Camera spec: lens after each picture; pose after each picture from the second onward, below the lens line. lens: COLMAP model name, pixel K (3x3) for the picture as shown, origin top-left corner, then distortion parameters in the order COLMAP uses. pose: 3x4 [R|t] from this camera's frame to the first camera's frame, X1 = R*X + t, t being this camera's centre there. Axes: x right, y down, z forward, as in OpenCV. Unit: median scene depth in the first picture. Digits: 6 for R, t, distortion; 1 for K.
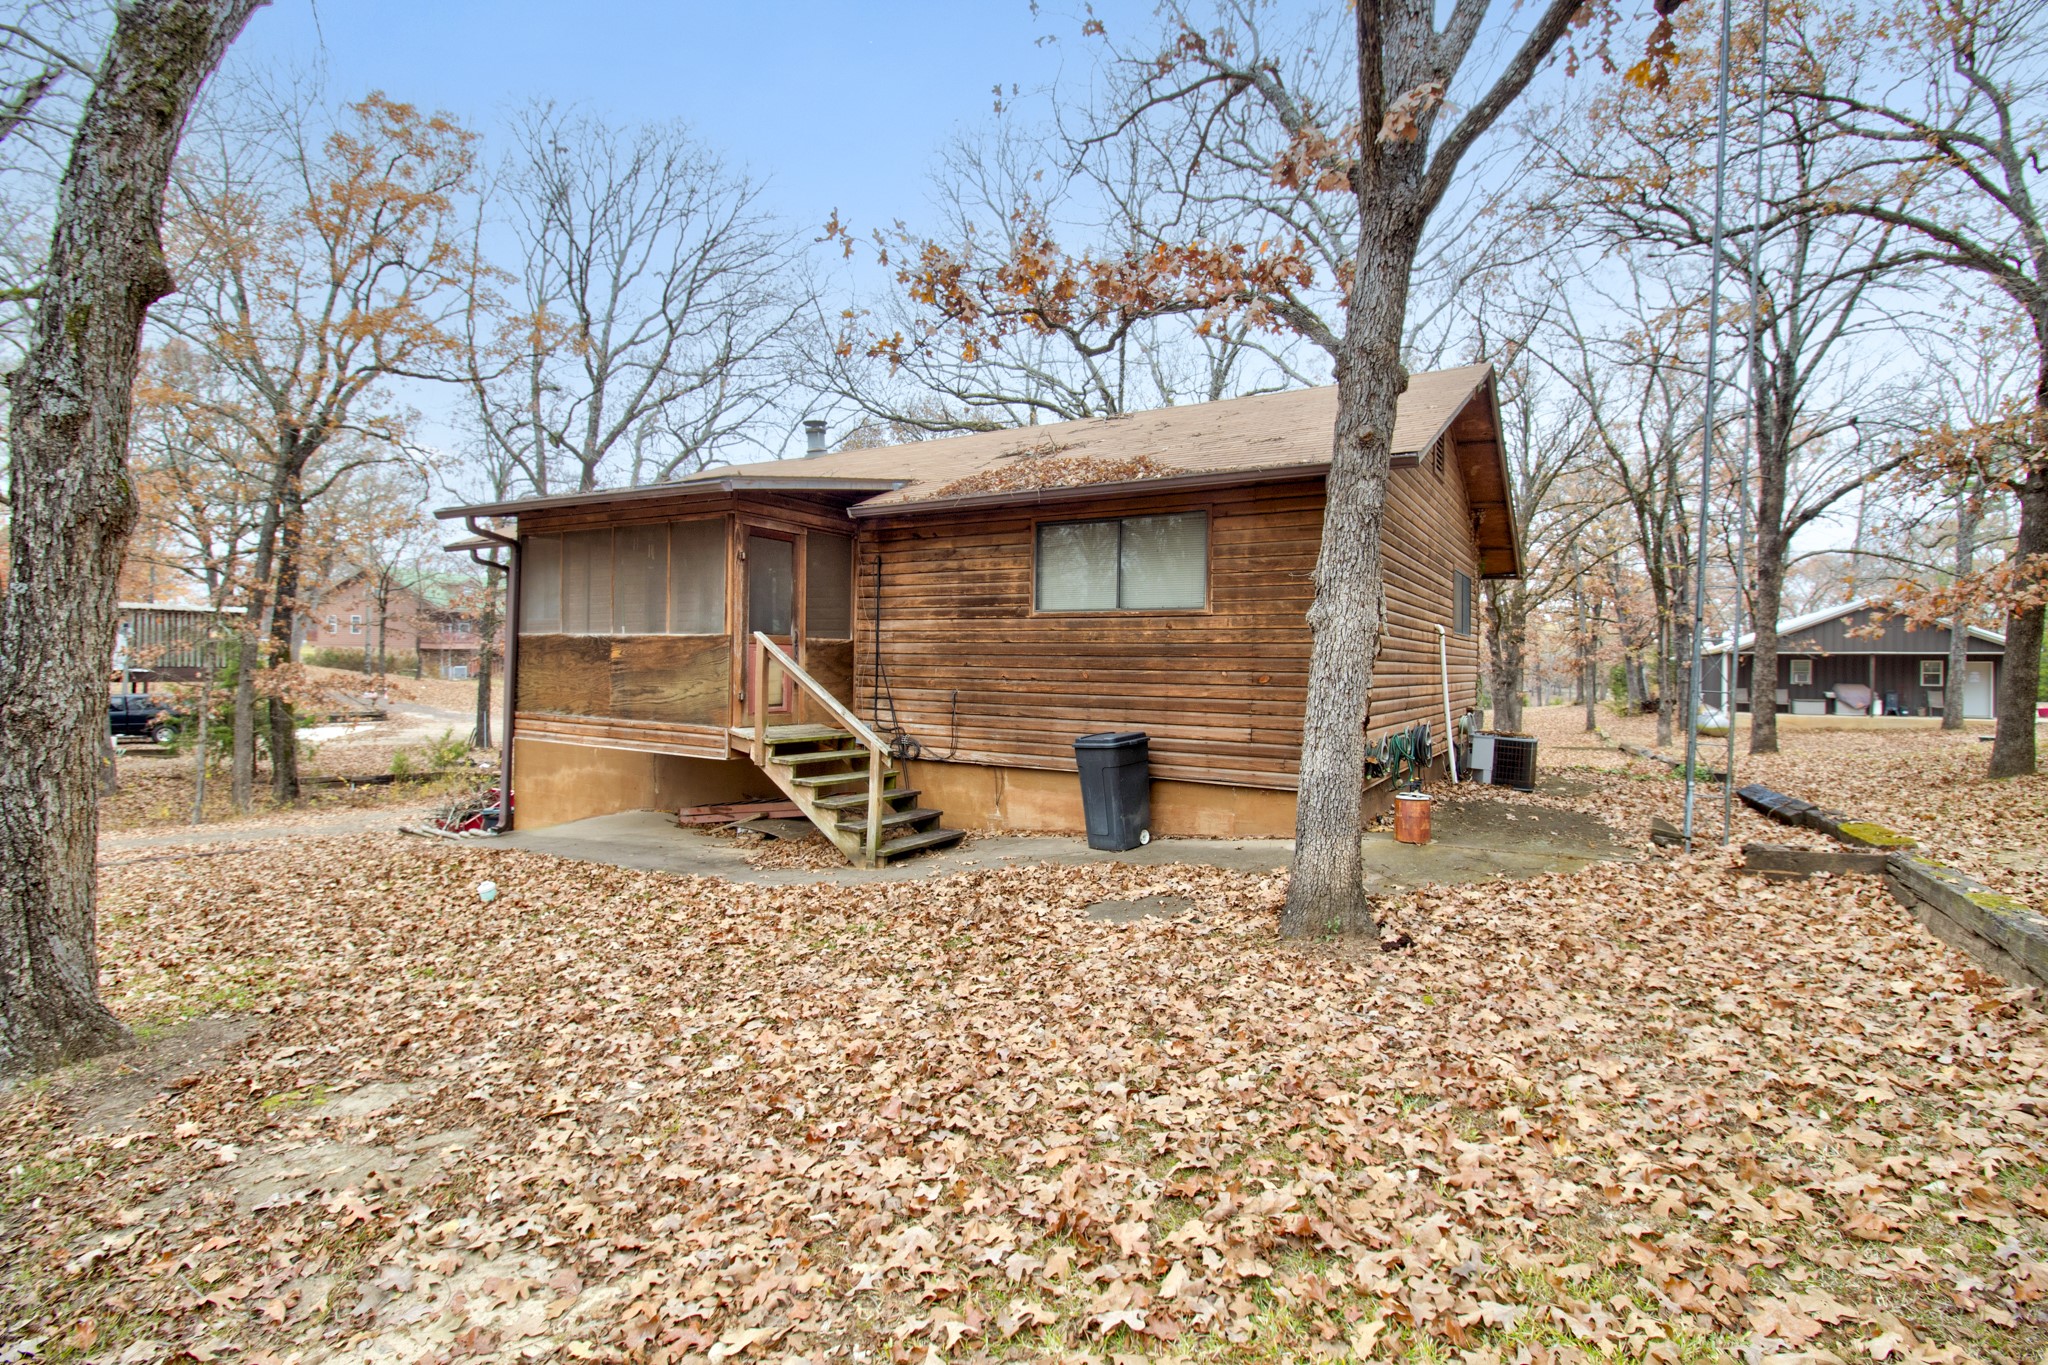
lens RADIAL K [[941.0, 0, 1041.3], [0, 941.0, 664.3], [0, 0, 1]] dist [0.002079, -0.014758]
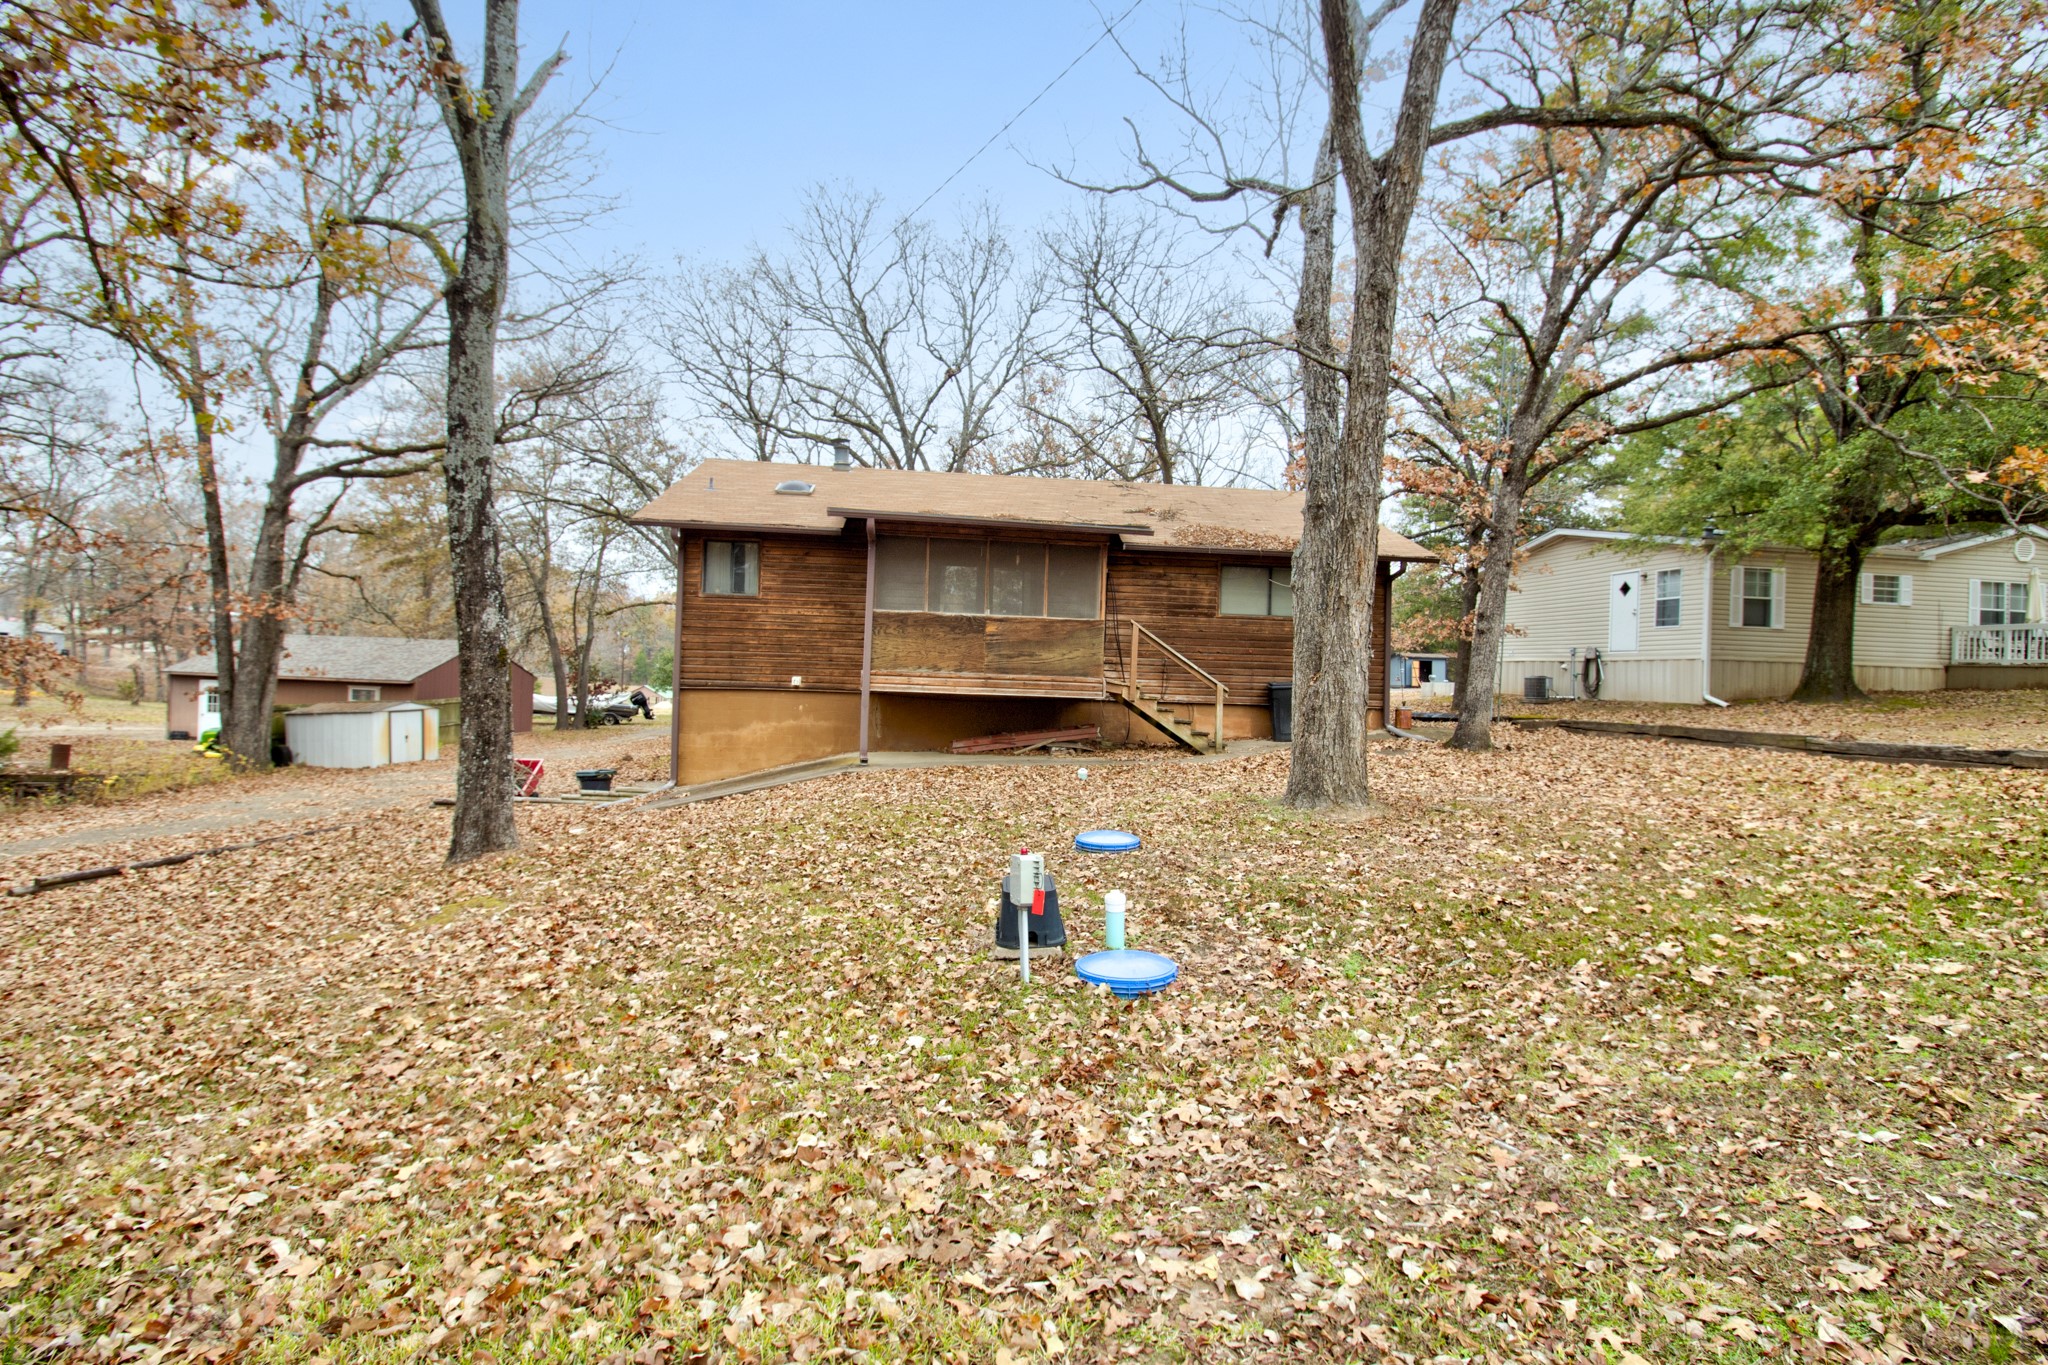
lens RADIAL K [[941.0, 0, 1041.3], [0, 941.0, 664.3], [0, 0, 1]] dist [0.002079, -0.014758]
pose [[0.787672, 0.014625, 0.615921, -1.315420], [-0.019740, 0.999804, 0.001504, 0.040524], [-0.615778, -0.013343, 0.787807, -0.181143]]
